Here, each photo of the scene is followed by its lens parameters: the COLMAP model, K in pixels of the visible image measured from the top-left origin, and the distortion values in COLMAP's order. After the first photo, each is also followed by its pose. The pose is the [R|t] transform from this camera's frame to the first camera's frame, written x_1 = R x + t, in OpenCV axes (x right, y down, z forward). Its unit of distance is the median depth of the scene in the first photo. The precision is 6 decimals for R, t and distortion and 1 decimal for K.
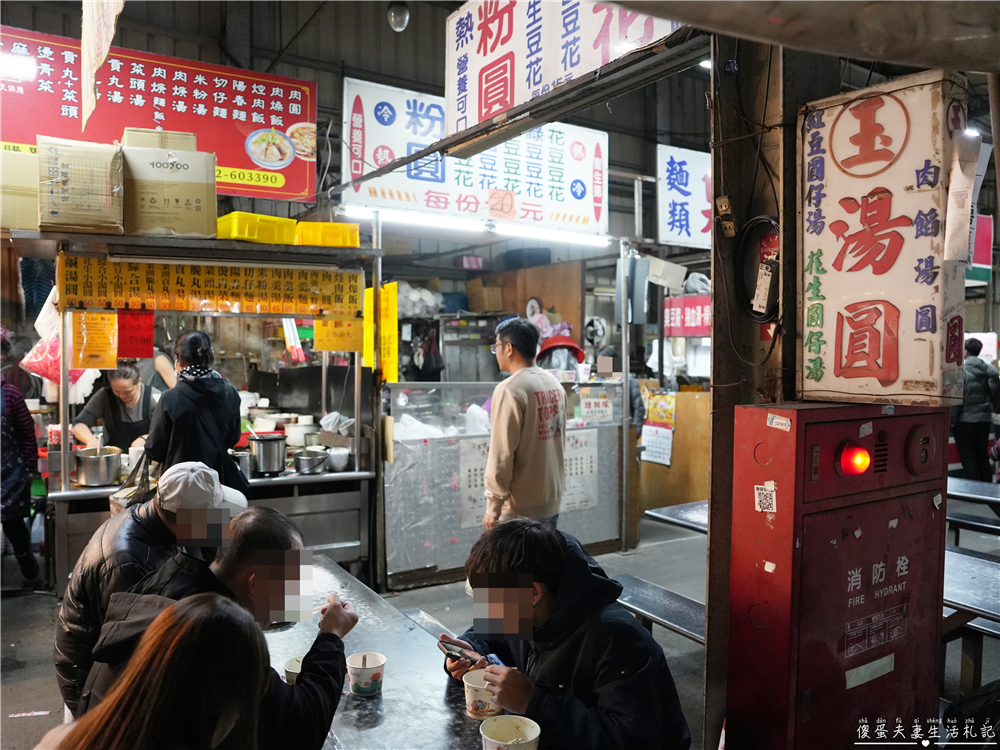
lens RADIAL K [[770.2, 0, 501.0], [0, 770.2, 371.6], [0, 0, 1]] dist [-0.071015, 0.035576]
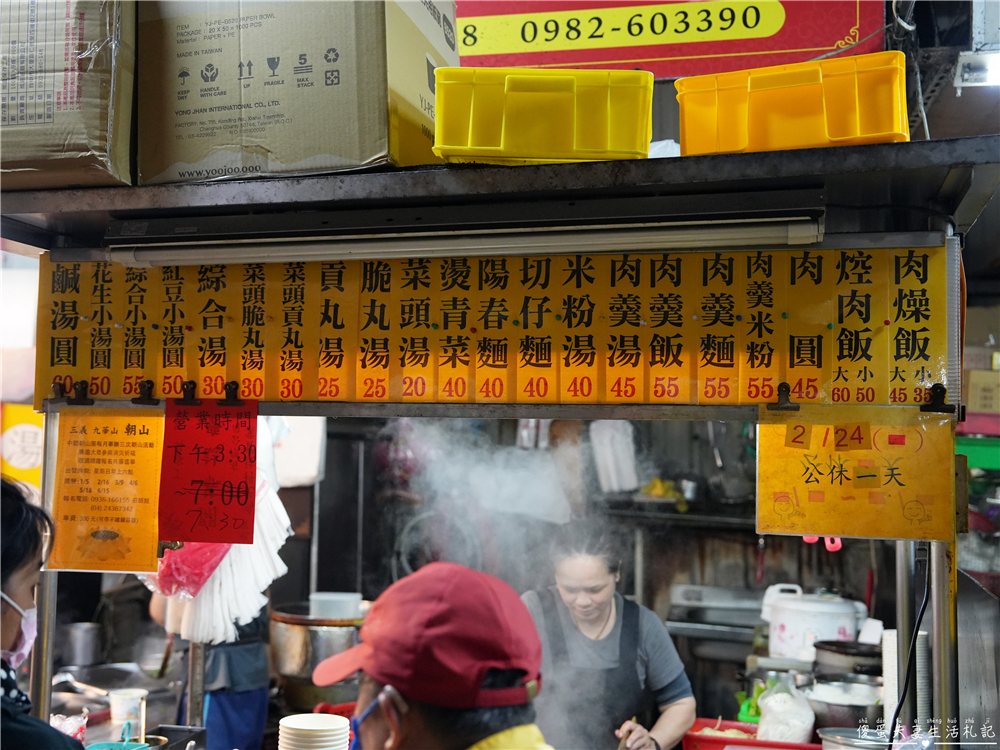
lens RADIAL K [[1237.2, 0, 500.2], [0, 1237.2, 377.8], [0, 0, 1]] dist [0.062134, 0.000000]
pose [[0.720700, -0.041624, -0.691996, 0.002183], [-0.028545, 0.995567, -0.089613, -0.018960], [0.692659, 0.084338, 0.716317, 0.284993]]
